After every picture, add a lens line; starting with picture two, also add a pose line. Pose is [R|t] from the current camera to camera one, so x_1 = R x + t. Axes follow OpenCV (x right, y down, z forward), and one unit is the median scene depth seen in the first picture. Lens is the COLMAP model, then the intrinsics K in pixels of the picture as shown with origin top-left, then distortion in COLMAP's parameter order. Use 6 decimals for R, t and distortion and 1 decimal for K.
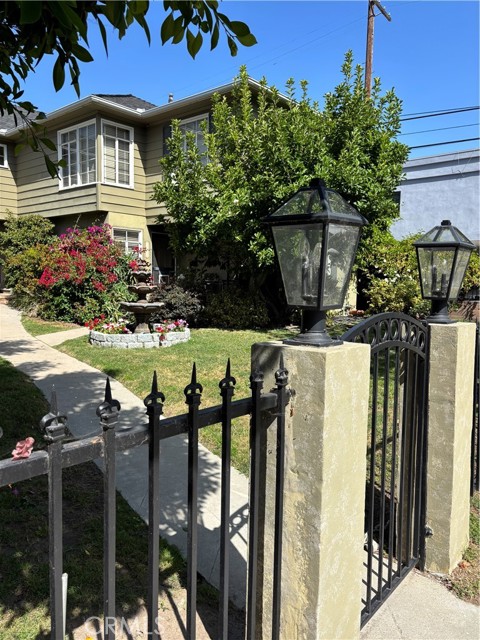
lens RADIAL K [[487.2, 0, 242.4], [0, 487.2, 324.4], [0, 0, 1]] dist [0.049300, -0.049323]
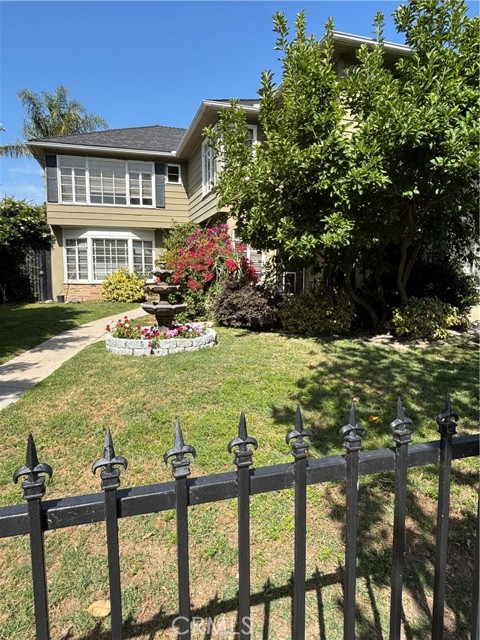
lens RADIAL K [[415.8, 0, 241.7], [0, 415.8, 318.2], [0, 0, 1]] dist [0.023945, -0.025967]
pose [[0.851410, 0.039995, -0.522974, 0.349957], [-0.034208, 0.999200, 0.020725, -0.041161], [0.523384, 0.000244, 0.852097, 0.426872]]
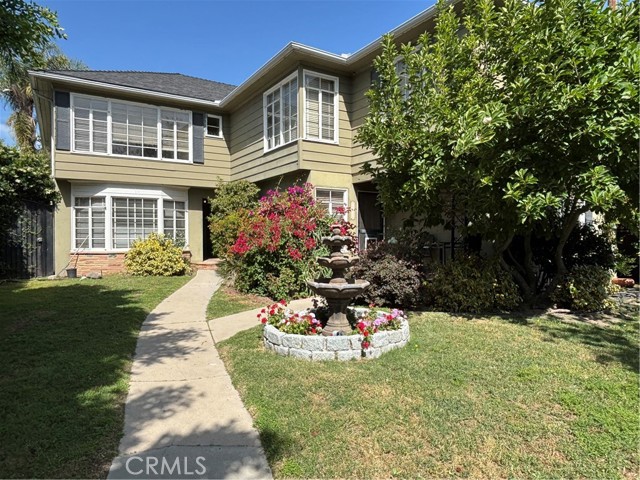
lens RADIAL K [[415.8, 0, 320.6], [0, 415.8, 244.3], [0, 0, 1]] dist [0.023945, -0.025967]
pose [[0.959366, -0.015260, -0.281751, -0.067224], [-0.007173, 0.996895, -0.078419, -0.053826], [0.282072, 0.077253, 0.956278, 0.455948]]
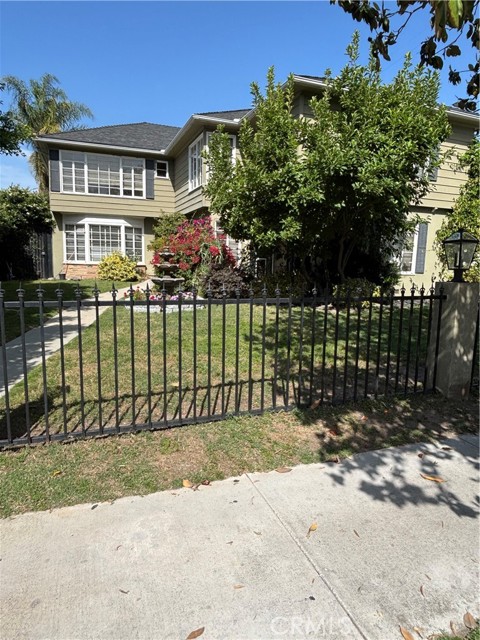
lens RADIAL K [[415.8, 0, 243.7], [0, 415.8, 319.9], [0, 0, 1]] dist [0.023945, -0.025967]
pose [[0.883788, 0.070559, -0.462536, 0.498389], [-0.052676, 0.997284, 0.051483, -0.002765], [0.464912, -0.021136, 0.885104, 0.145929]]
